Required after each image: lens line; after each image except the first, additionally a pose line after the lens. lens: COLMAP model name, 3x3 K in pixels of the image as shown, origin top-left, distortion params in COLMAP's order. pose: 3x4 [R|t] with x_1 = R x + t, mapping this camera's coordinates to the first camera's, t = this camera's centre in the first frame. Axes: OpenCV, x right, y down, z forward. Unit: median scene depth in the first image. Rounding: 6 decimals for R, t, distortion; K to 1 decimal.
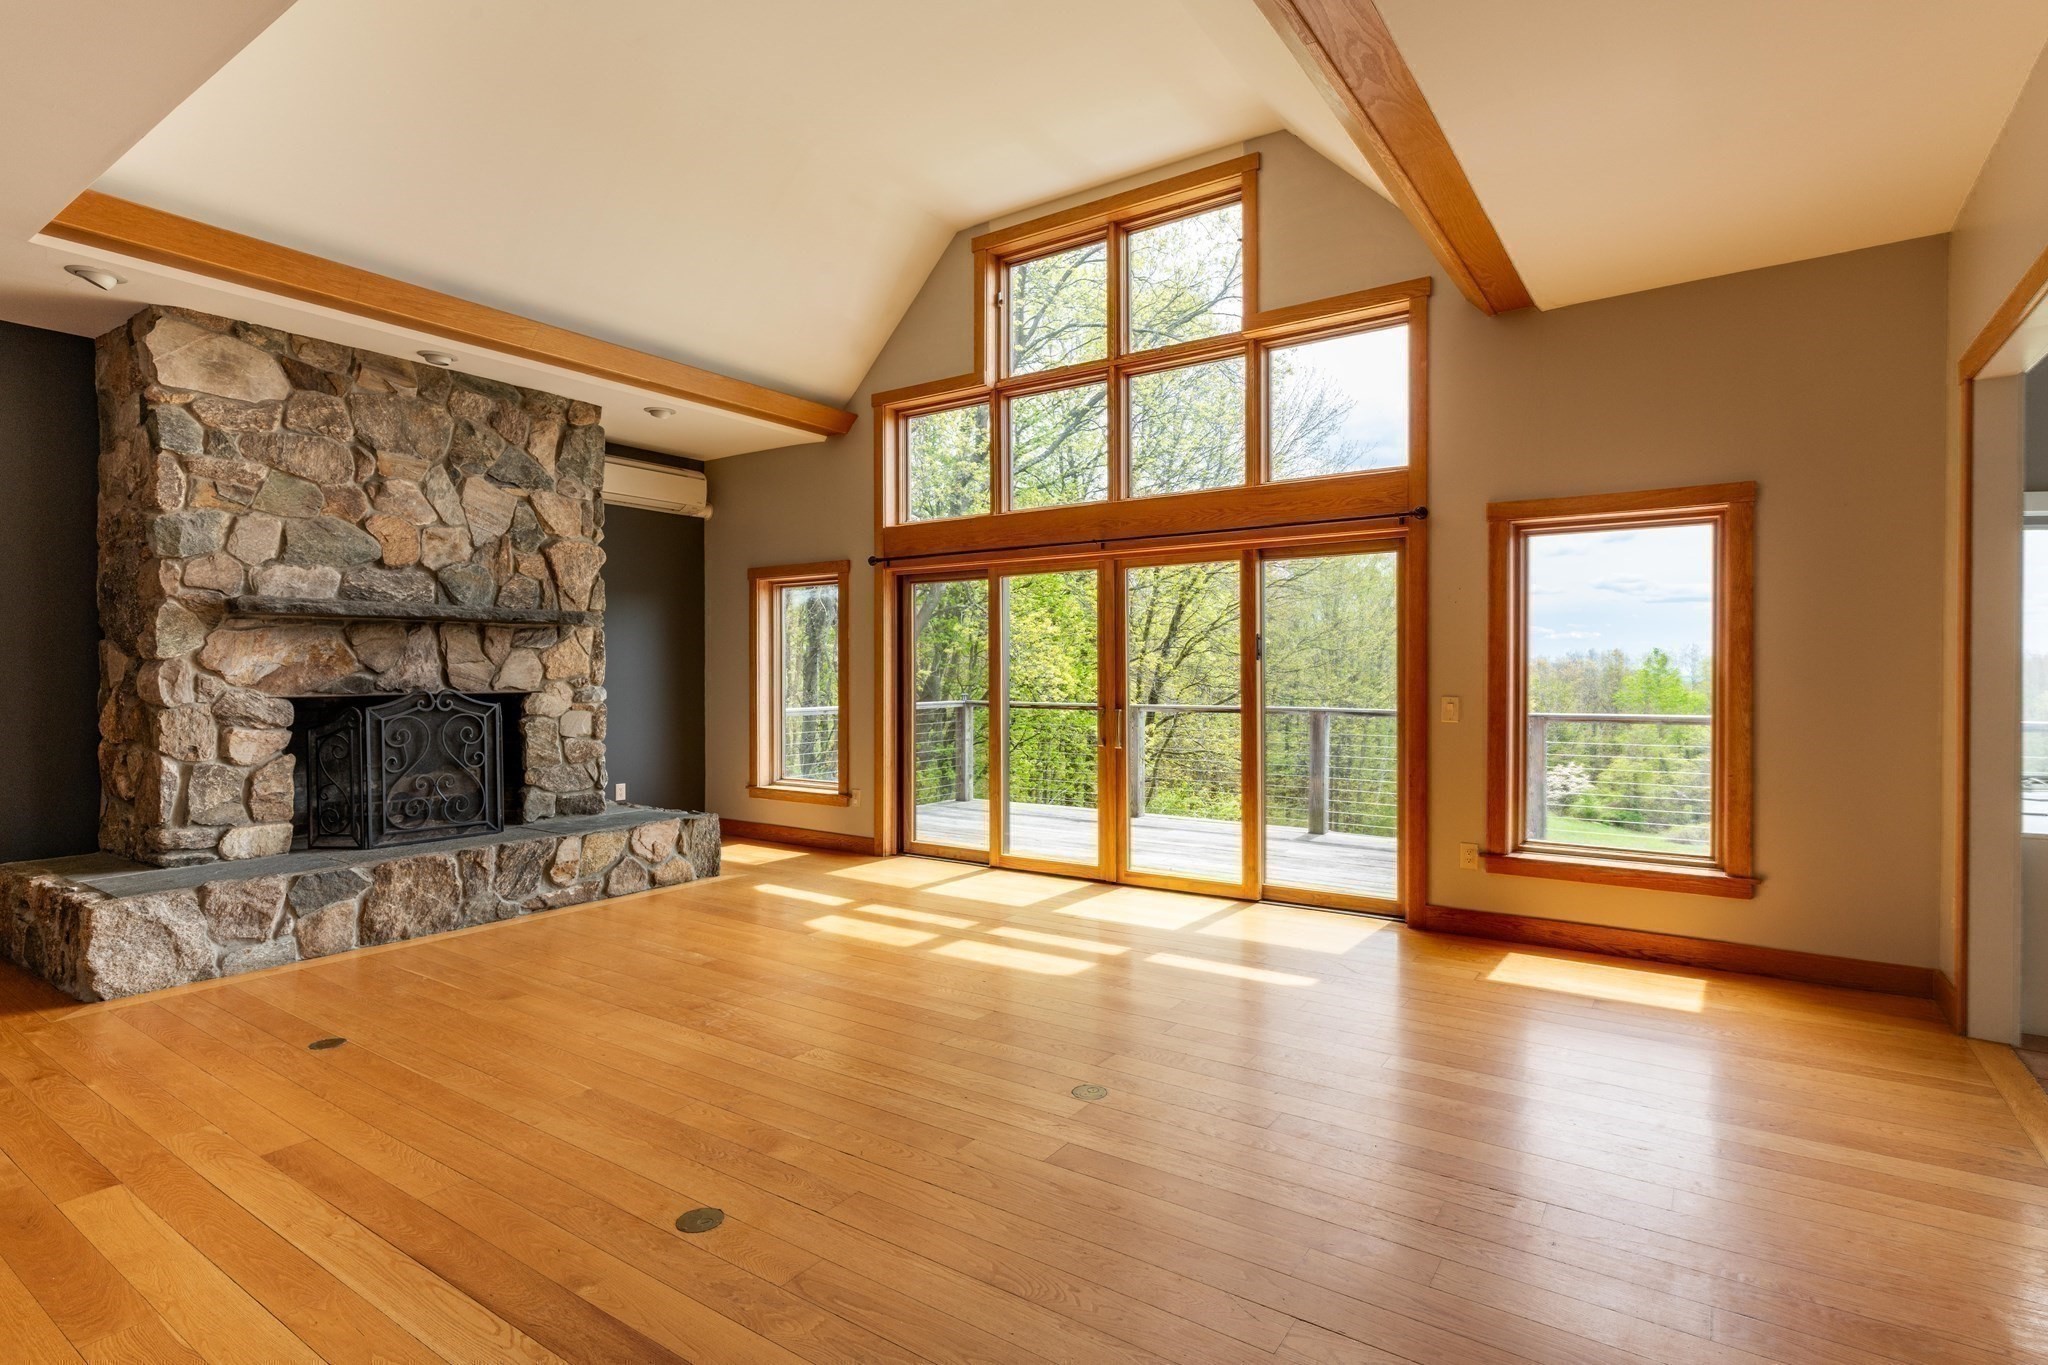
lens RADIAL K [[1010.0, 0, 1020.0], [0, 1010.0, 689.1], [0, 0, 1]] dist [0.028230, 0.000663]
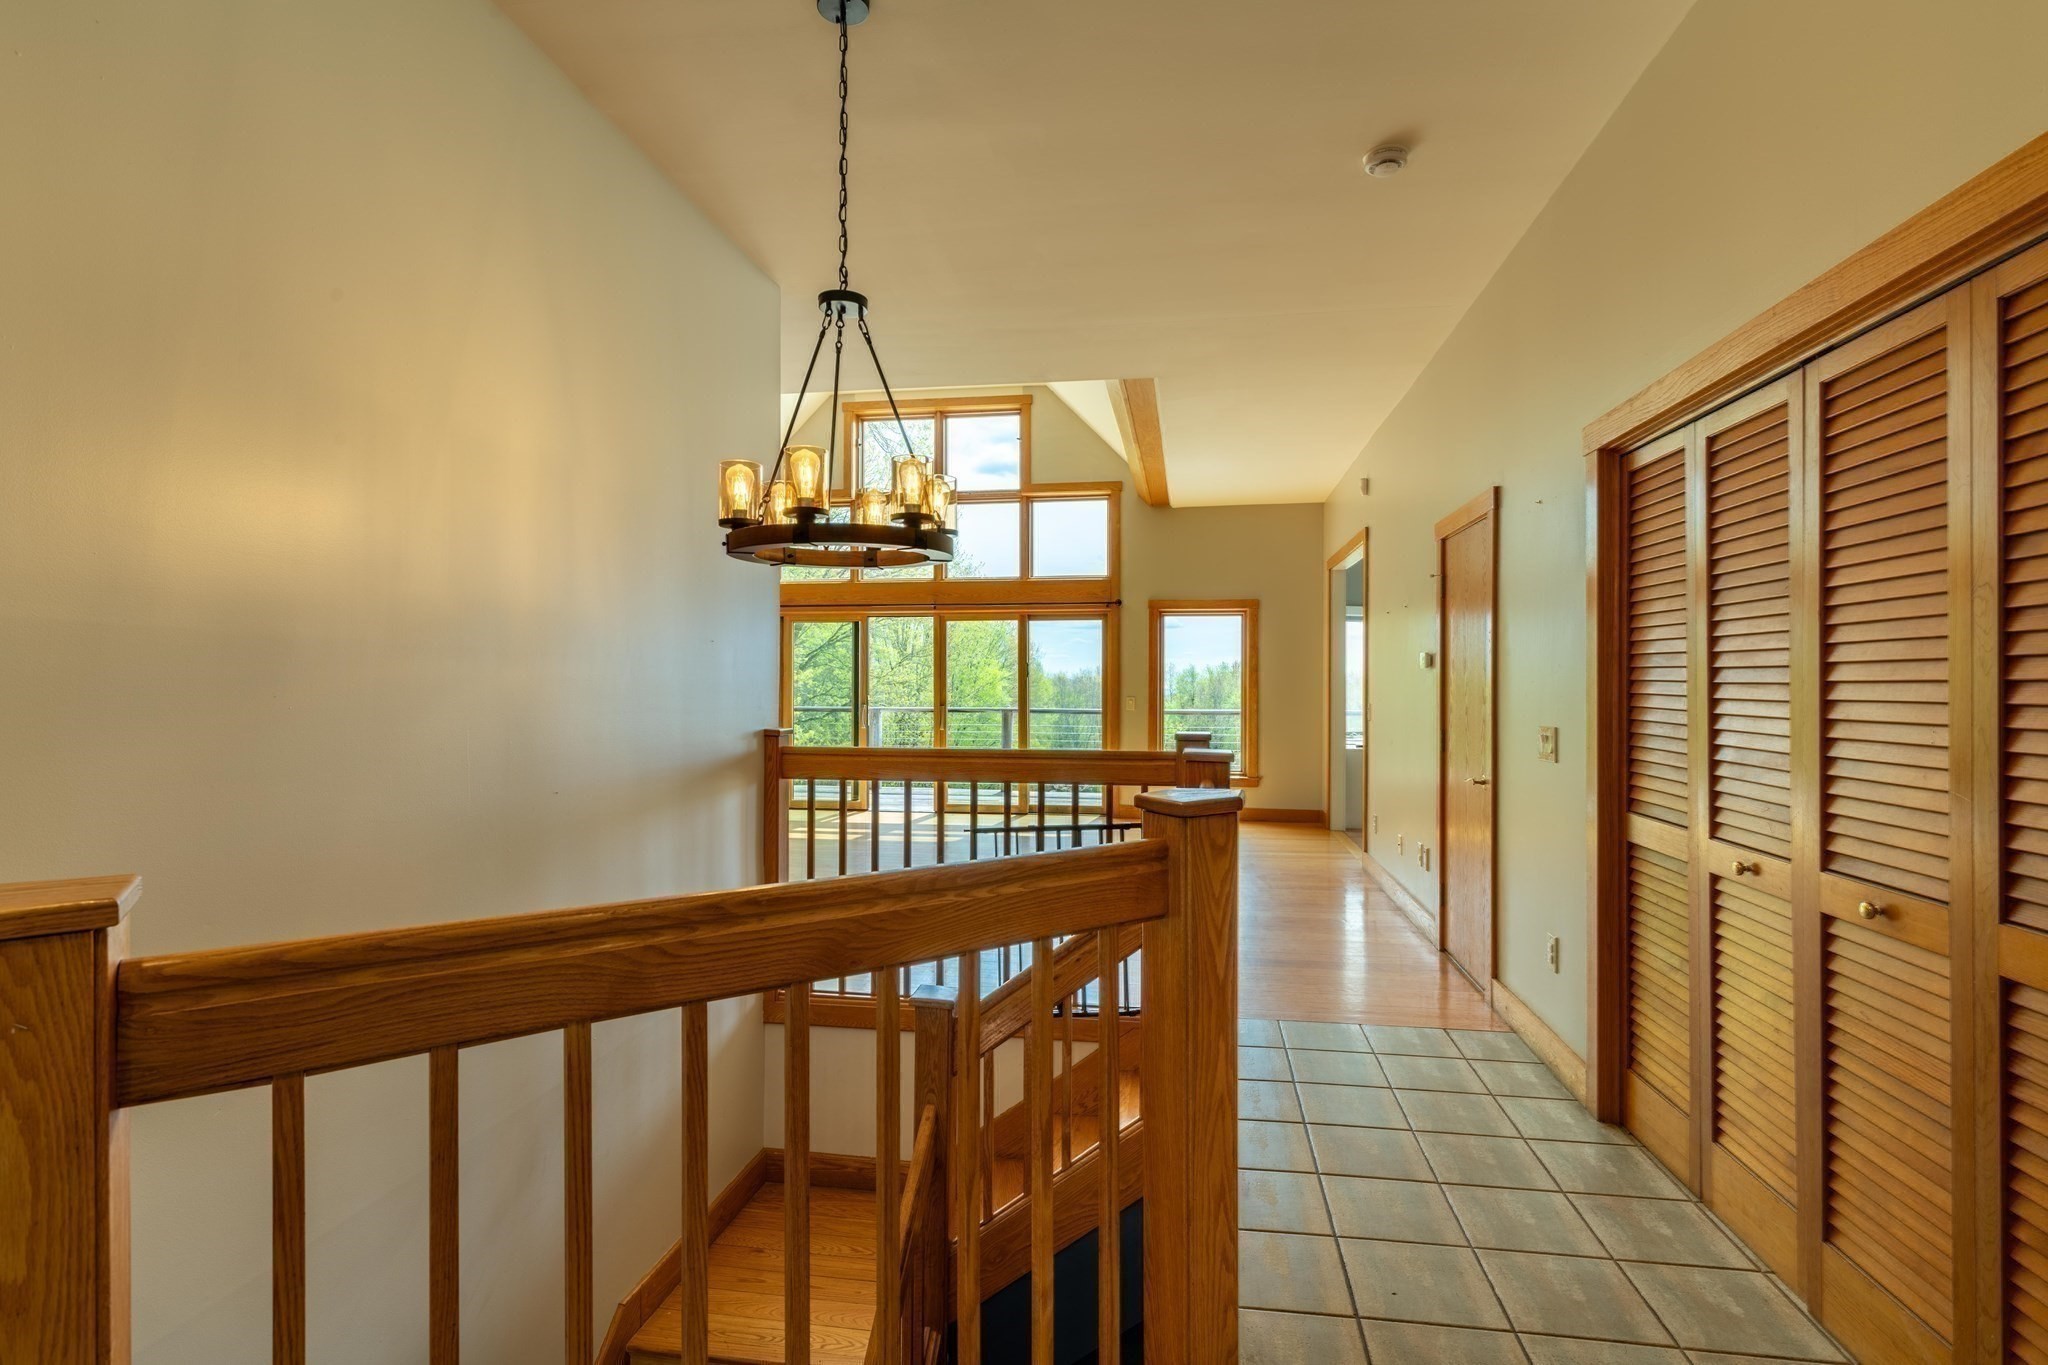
lens RADIAL K [[1010.0, 0, 1026.3], [0, 1010.0, 683.2], [0, 0, 1]] dist [0.028230, 0.000663]
pose [[0.897358, 0.009390, 0.441202, -0.555448], [-0.001967, 0.999849, -0.017280, 0.013171], [-0.441298, 0.014638, 0.897241, -0.590820]]
